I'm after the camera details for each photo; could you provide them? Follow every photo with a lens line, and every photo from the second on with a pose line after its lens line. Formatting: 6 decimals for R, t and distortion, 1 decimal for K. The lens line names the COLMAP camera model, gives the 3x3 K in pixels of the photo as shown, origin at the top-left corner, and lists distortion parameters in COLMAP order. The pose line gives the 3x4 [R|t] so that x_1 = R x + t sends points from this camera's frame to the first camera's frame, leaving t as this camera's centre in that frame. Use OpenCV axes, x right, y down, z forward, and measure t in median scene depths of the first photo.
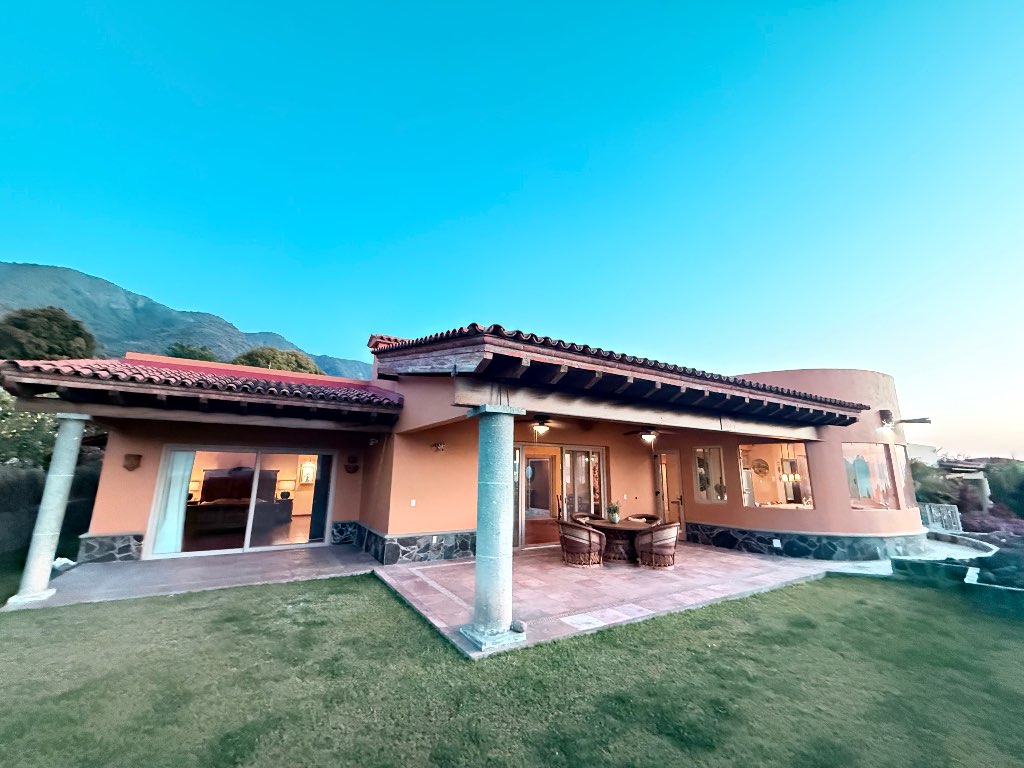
lens RADIAL K [[410.6, 0, 513.1], [0, 410.6, 386.2], [0, 0, 1]] dist [-0.006850, 0.000222]
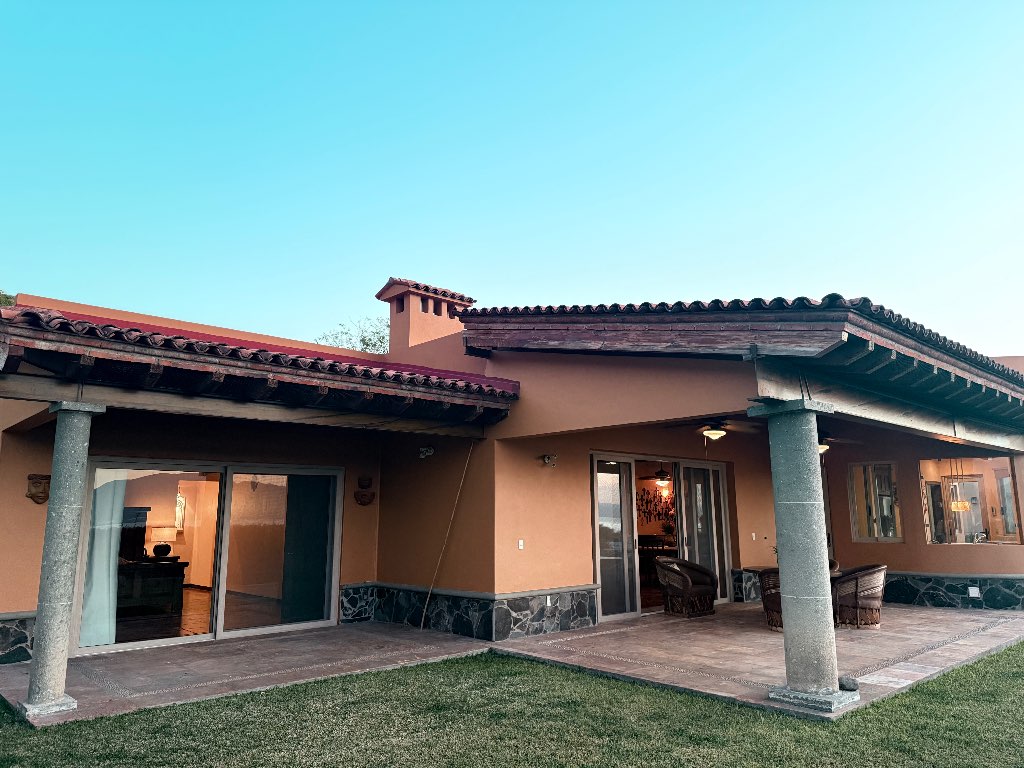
lens RADIAL K [[720.6, 0, 509.0], [0, 720.6, 382.5], [0, 0, 1]] dist [0.031123, -0.028240]
pose [[0.978599, 0.021624, 0.204637, -0.512203], [-0.026522, 0.999423, 0.021224, 0.000081], [-0.204060, -0.026197, 0.978608, -0.116100]]
